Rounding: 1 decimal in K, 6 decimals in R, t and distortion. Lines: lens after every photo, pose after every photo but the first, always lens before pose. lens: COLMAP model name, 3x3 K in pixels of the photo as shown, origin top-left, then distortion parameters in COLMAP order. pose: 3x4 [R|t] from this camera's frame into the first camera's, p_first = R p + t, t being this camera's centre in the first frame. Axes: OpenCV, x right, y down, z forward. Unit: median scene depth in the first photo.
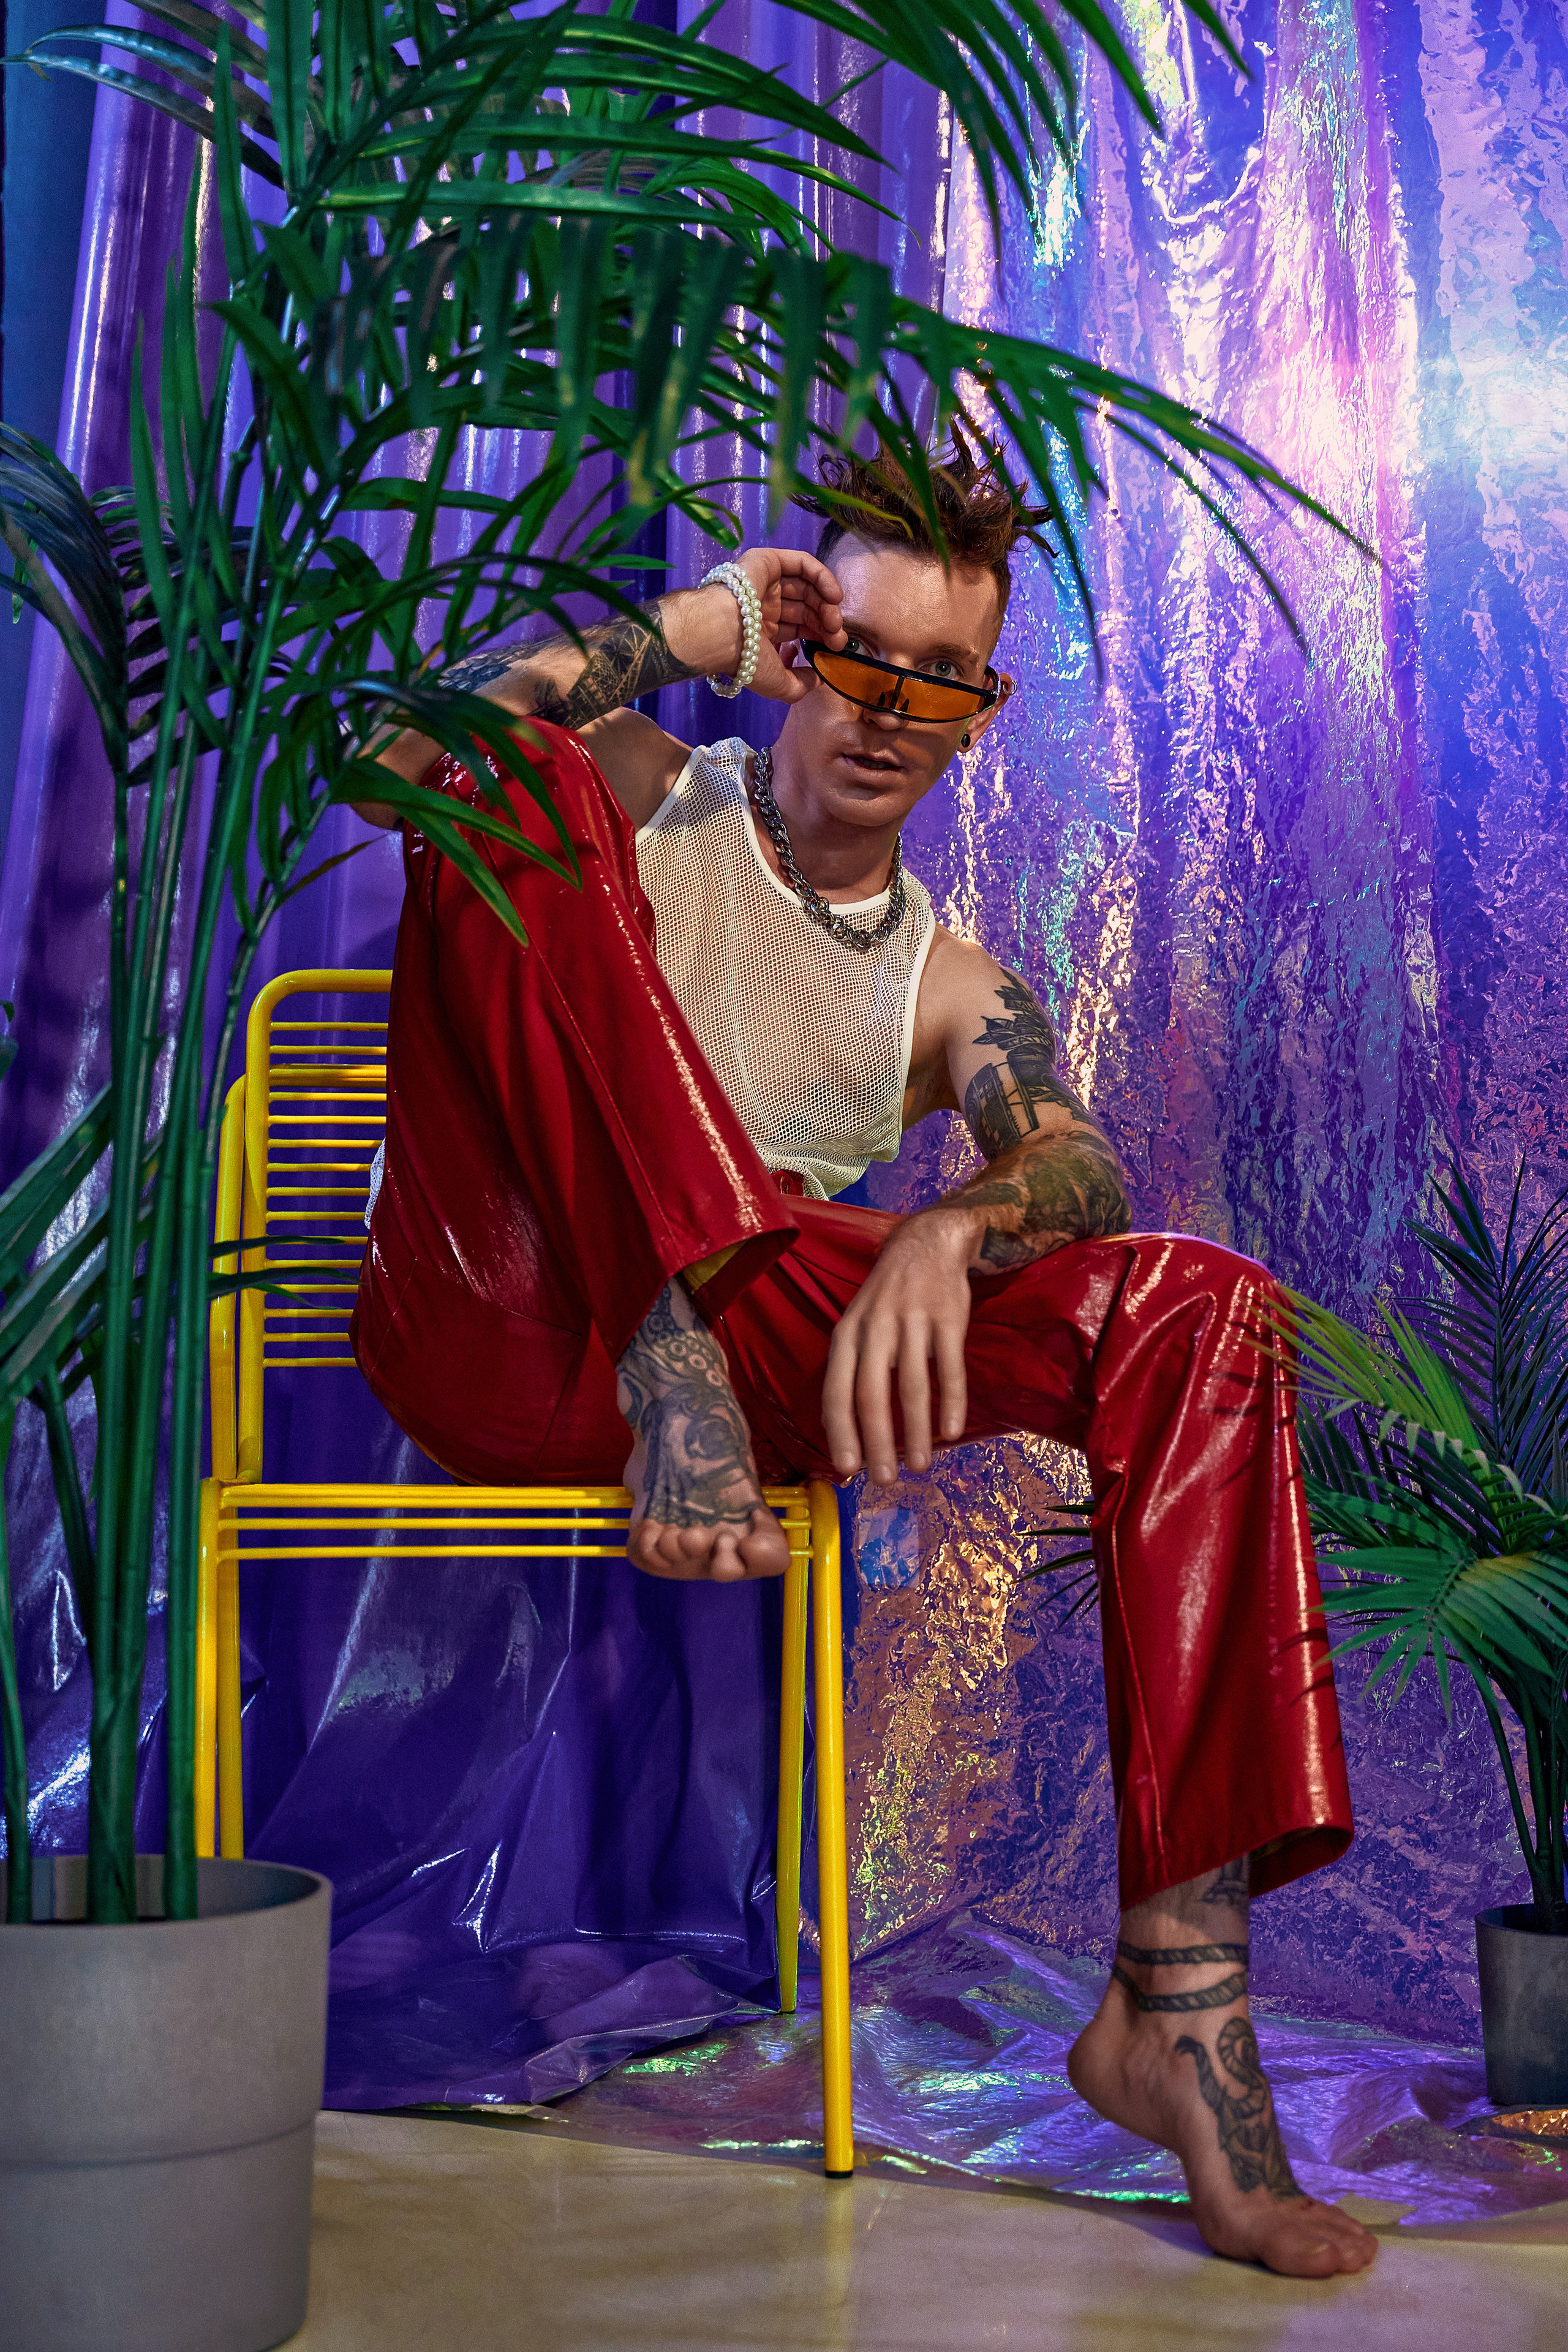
lens RADIAL K [[3231.6, 0, 779.0], [0, 3231.6, 1157.4], [0, 0, 1]] dist [0.075028, 0.000000]
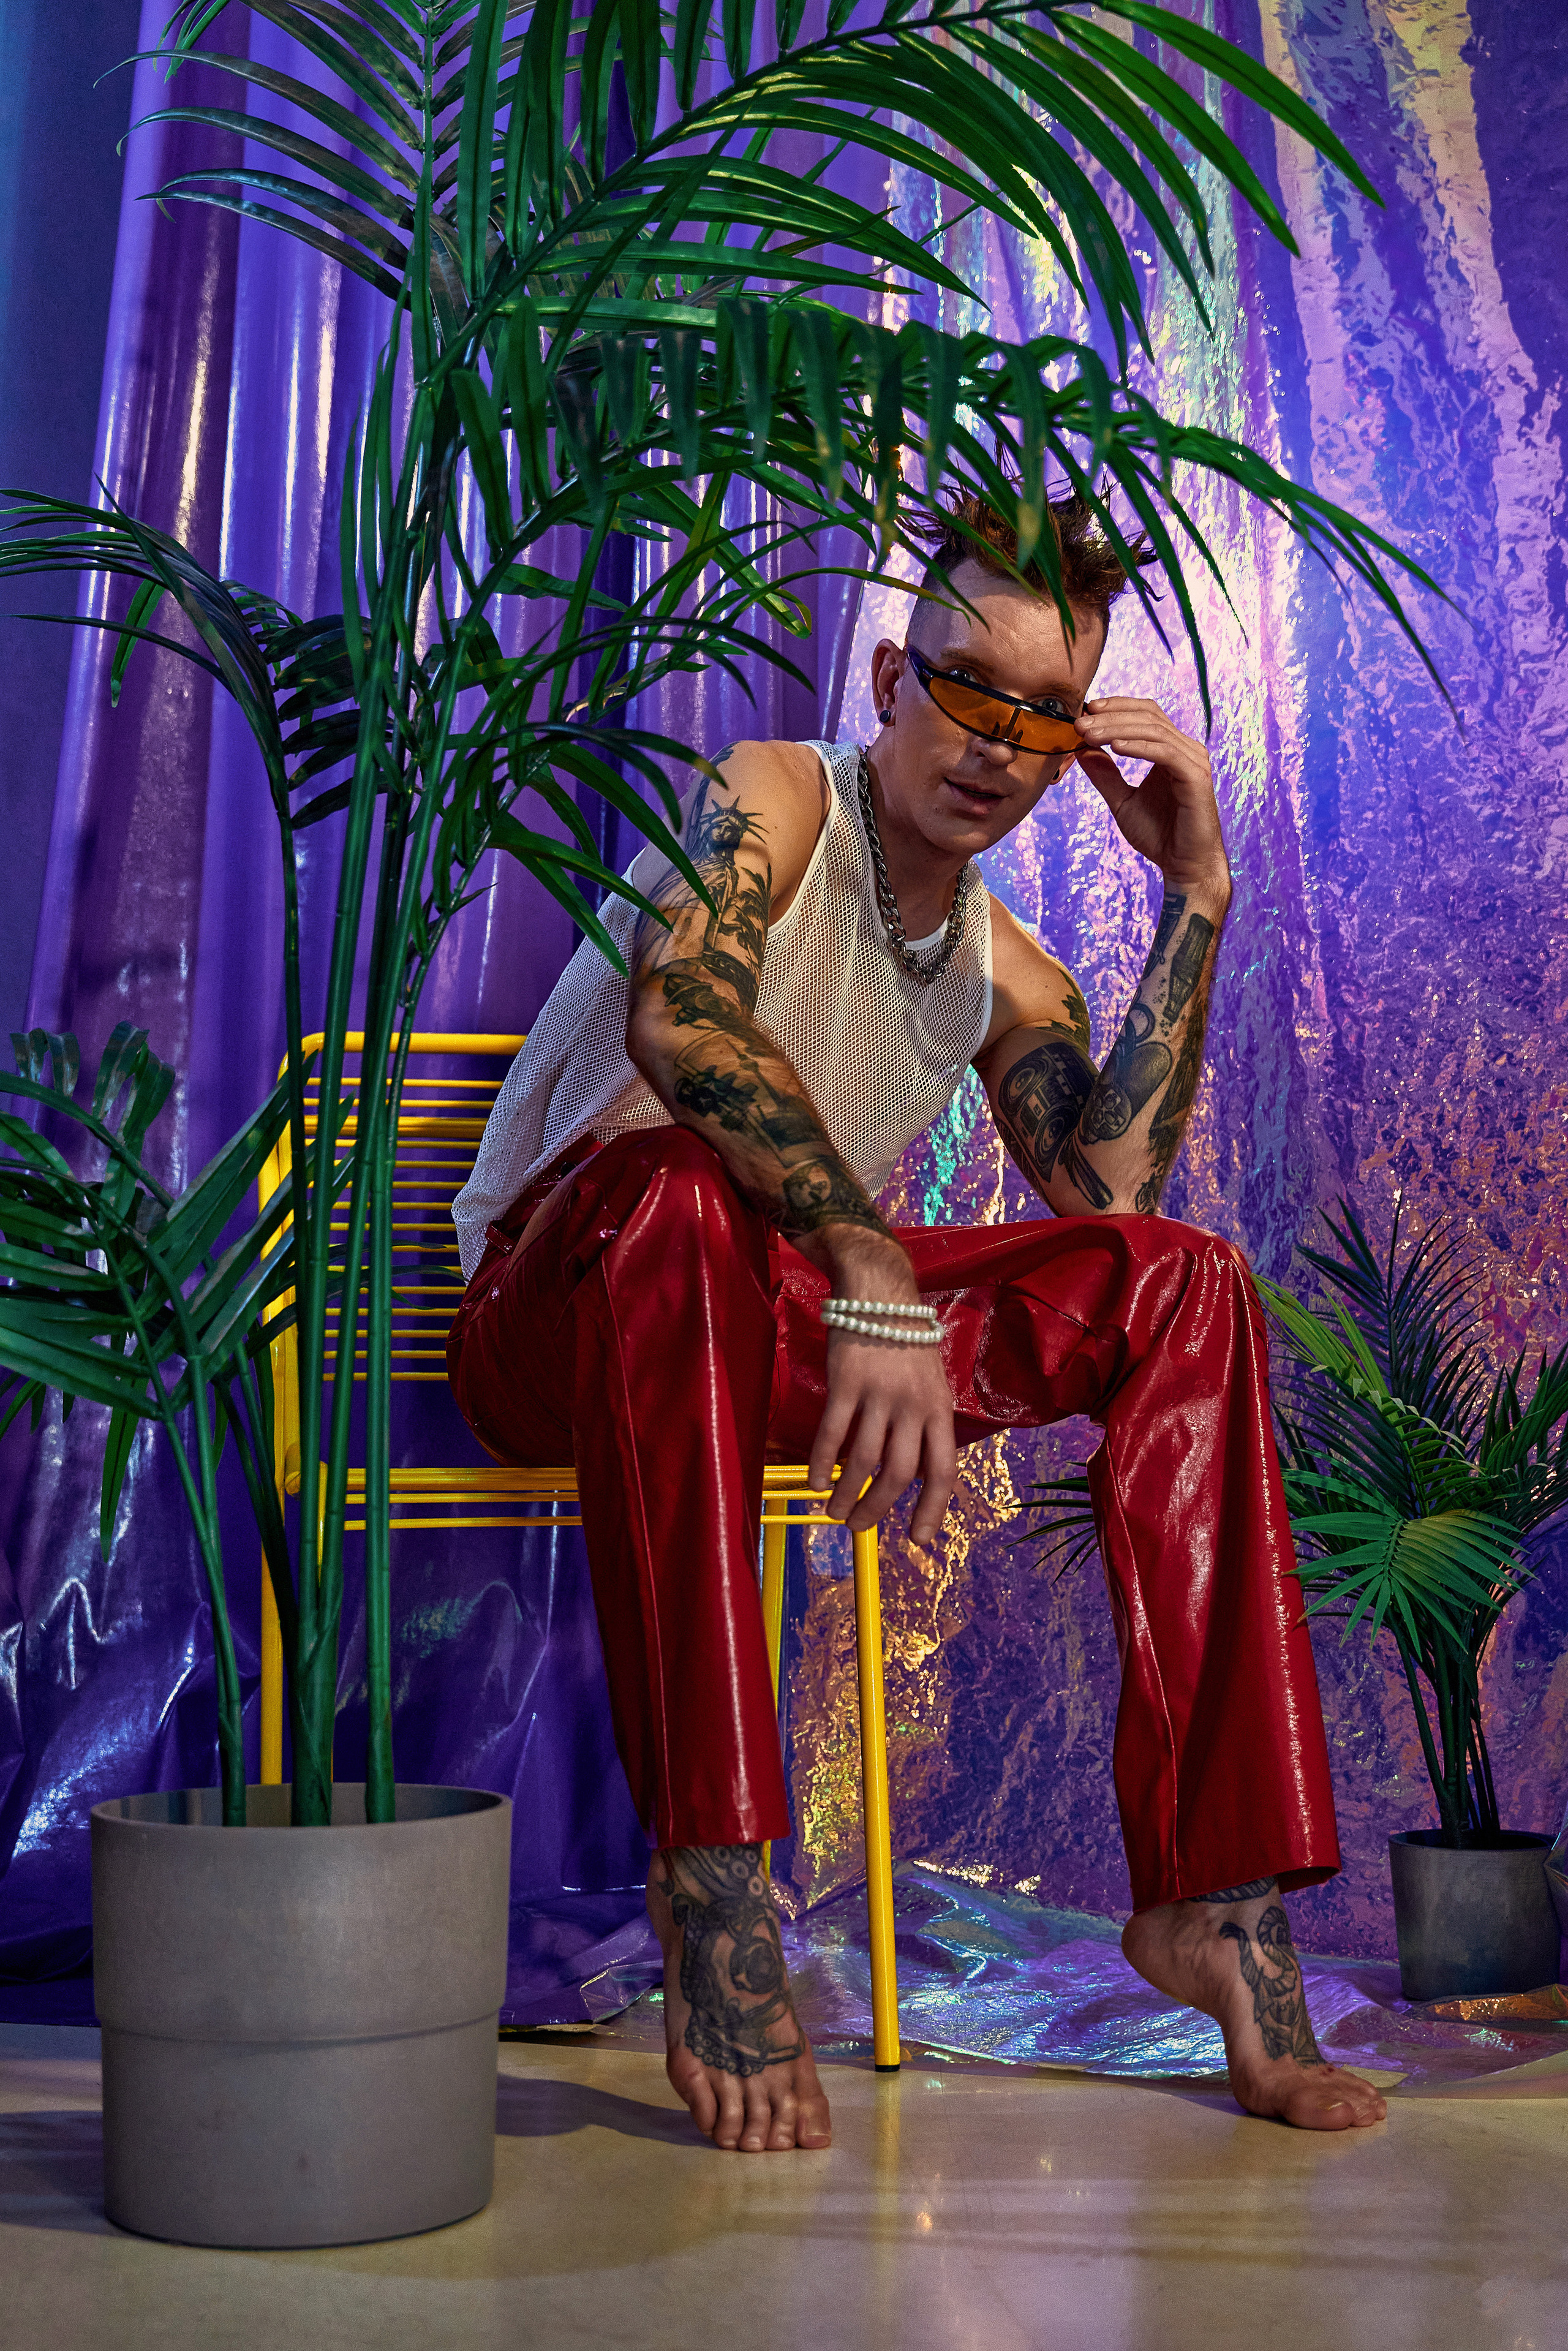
lens RADIAL K [[2828.0, 0, 787.9], [0, 2828.0, 1190.4], [0, 0, 1]] dist [0.076764, 0.000000]
pose [[0.994410, -0.000257, 0.105587, -0.130727], [0.003655, 0.999481, -0.031997, 0.041505], [-0.105524, 0.032204, 0.993895, 0.008809]]
